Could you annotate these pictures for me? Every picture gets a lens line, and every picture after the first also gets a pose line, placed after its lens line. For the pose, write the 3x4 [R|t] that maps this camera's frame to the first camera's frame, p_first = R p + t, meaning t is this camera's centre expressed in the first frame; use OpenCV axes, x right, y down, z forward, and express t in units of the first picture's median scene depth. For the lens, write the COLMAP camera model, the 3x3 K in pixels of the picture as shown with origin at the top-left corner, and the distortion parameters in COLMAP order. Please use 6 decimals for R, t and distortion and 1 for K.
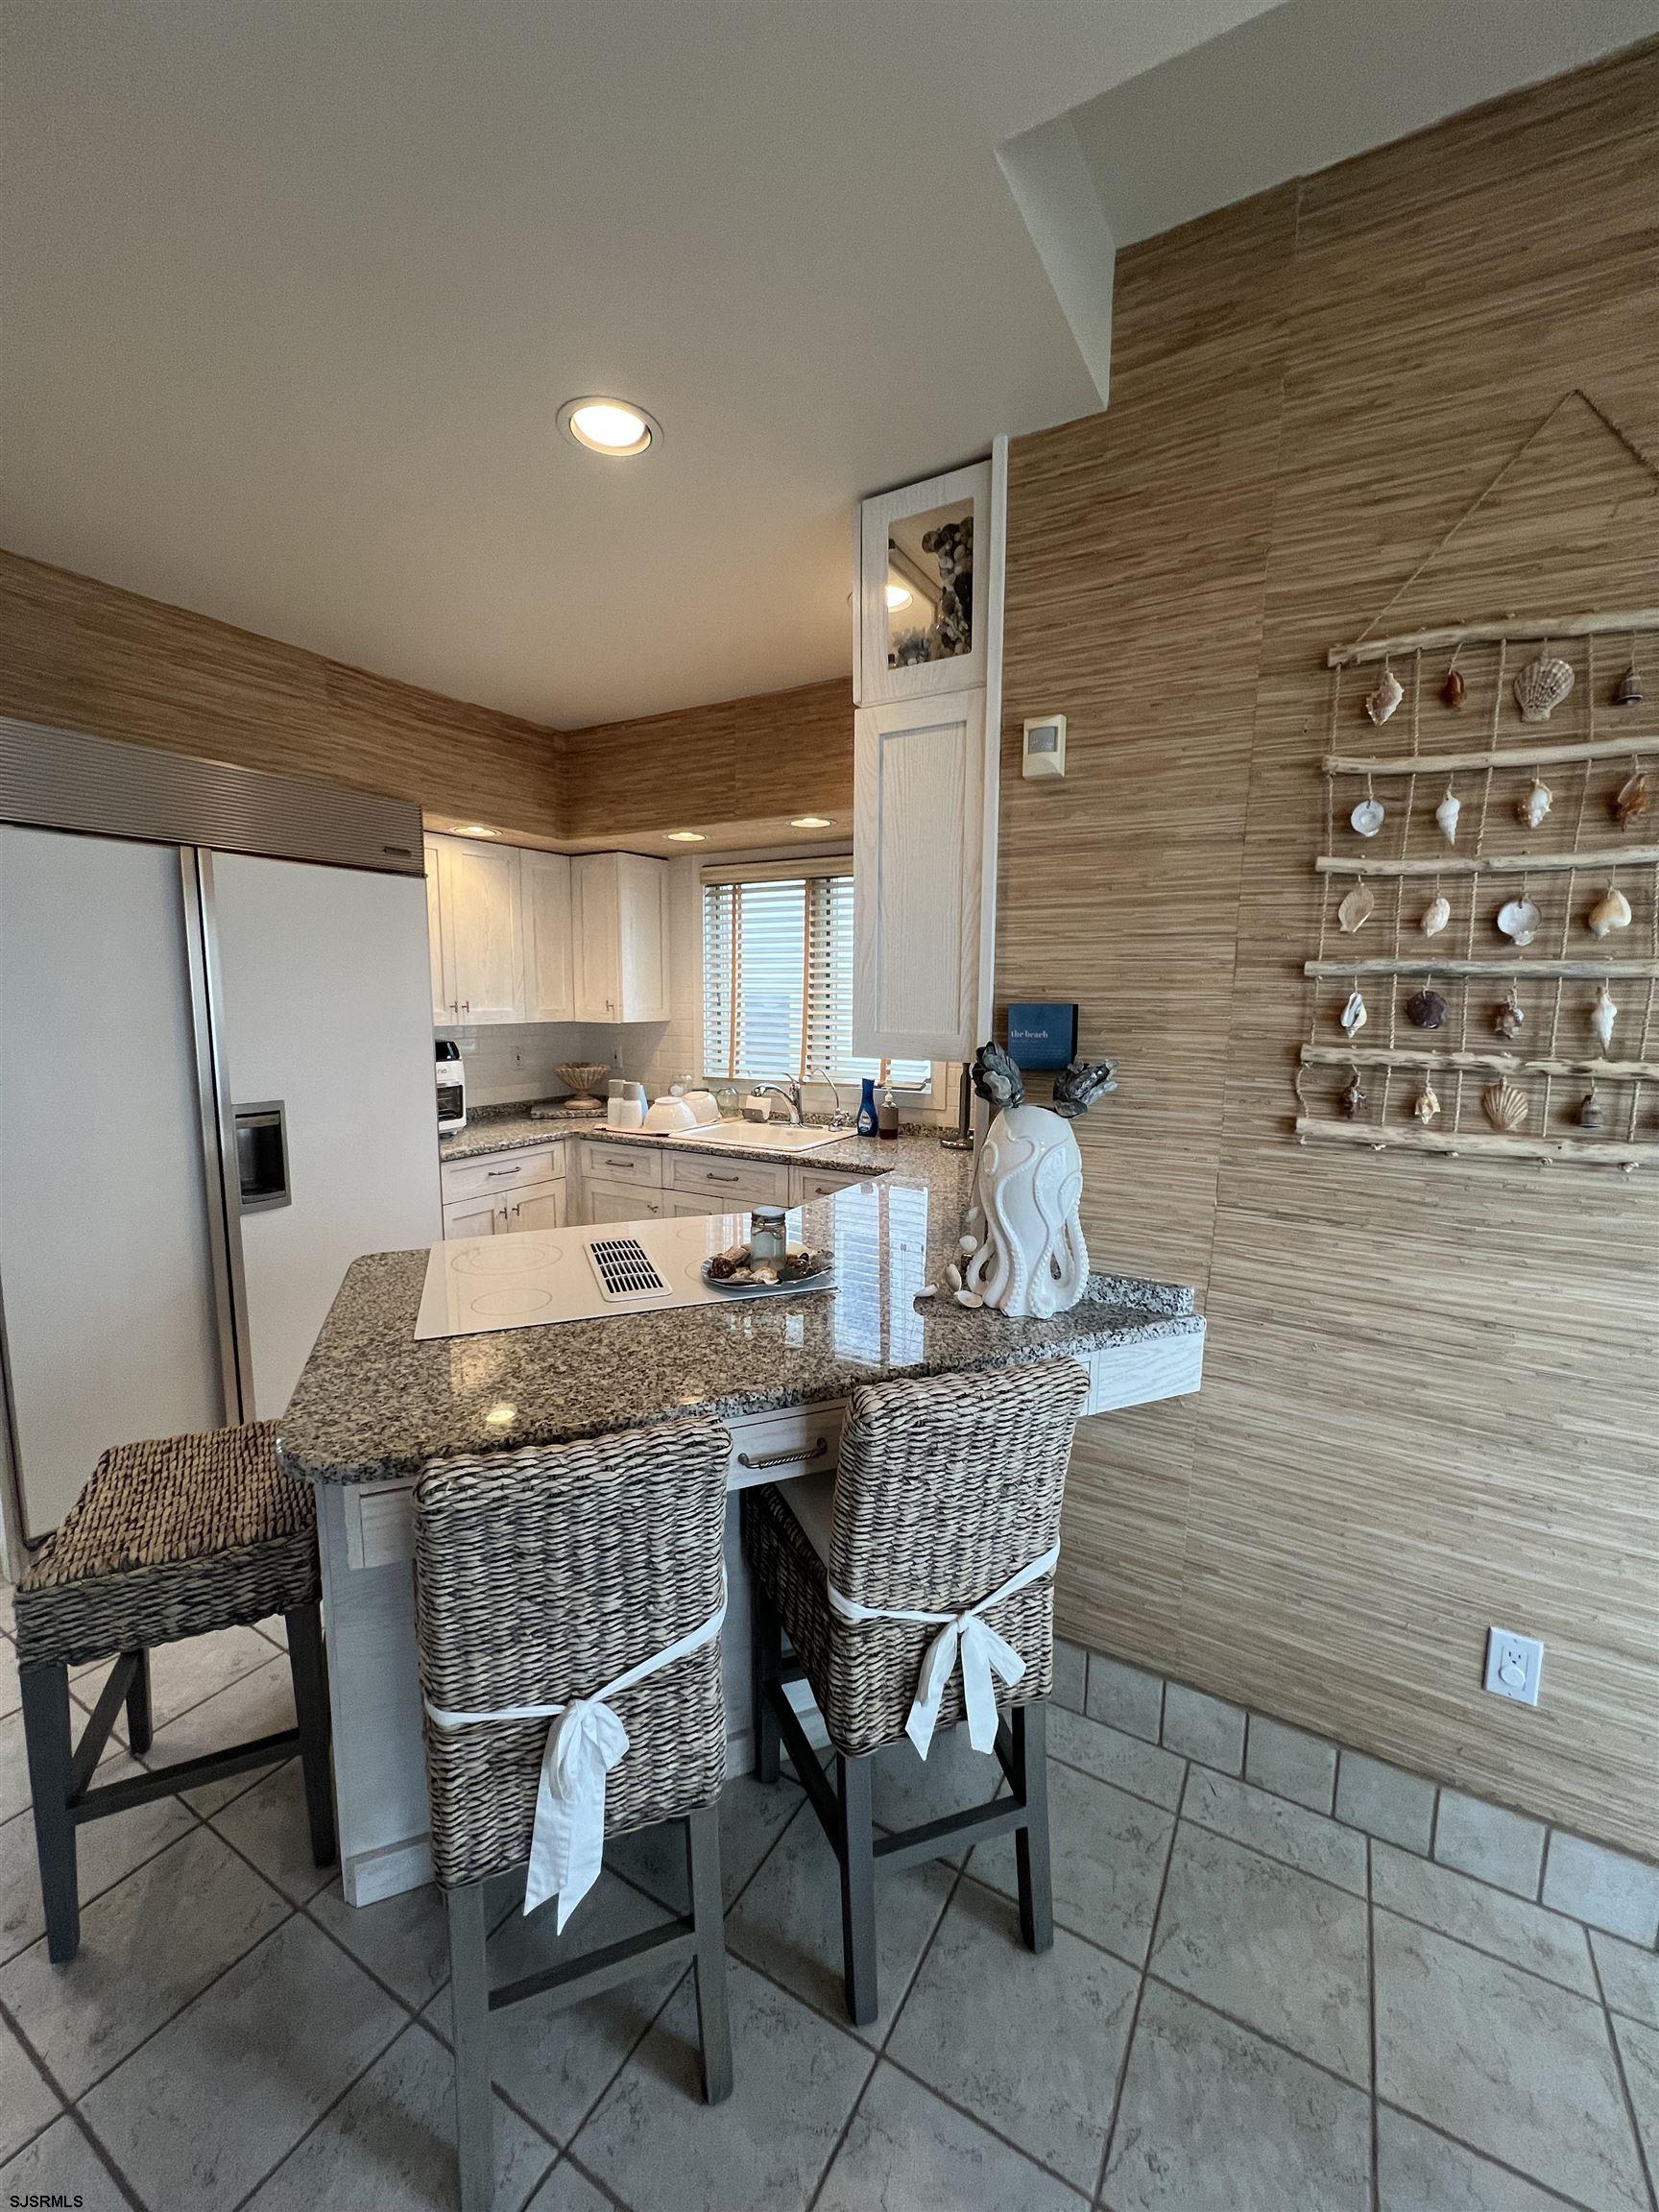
lens RADIAL K [[880.0, 0, 843.1], [0, 880.0, 1103.8], [0, 0, 1]] dist [-0.004624, 0.000954]
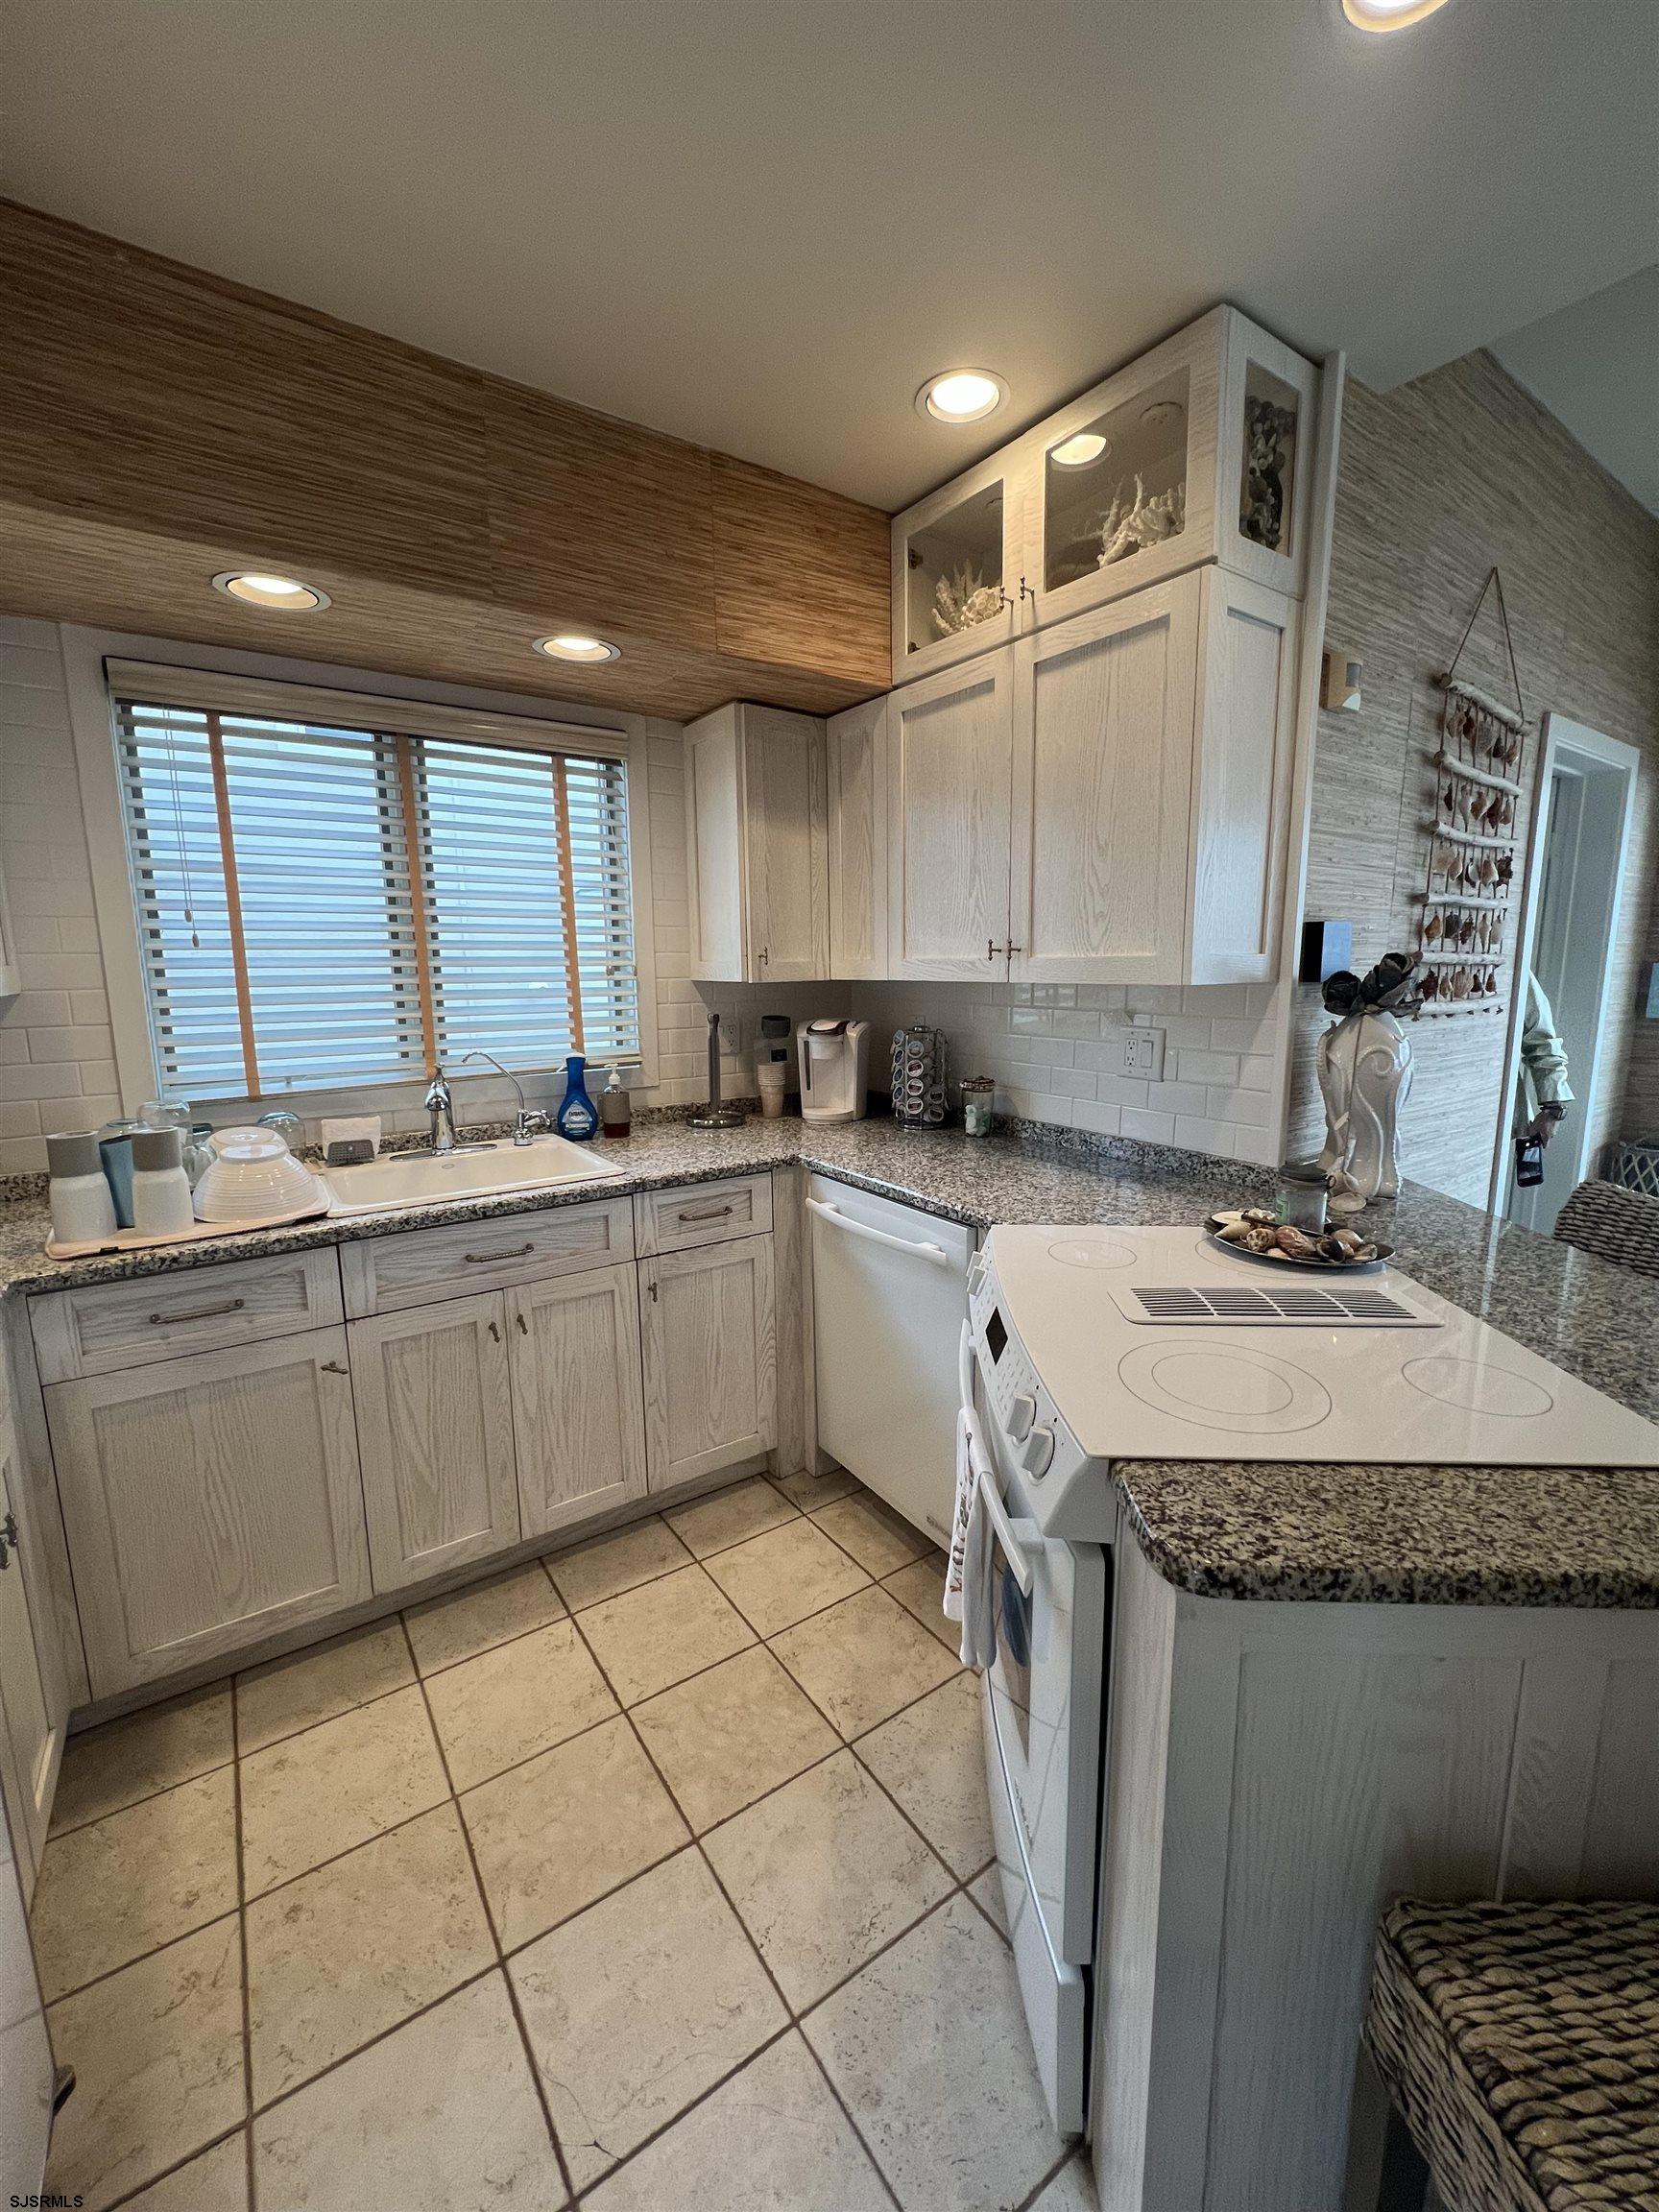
lens RADIAL K [[880.0, 0, 838.2], [0, 880.0, 1097.7], [0, 0, 1]] dist [-0.004624, 0.000954]
pose [[0.421801, -0.153679, 0.893570, -0.507568], [0.125285, 0.985956, 0.110428, -0.047114], [-0.897991, 0.065372, 0.435131, 0.527734]]
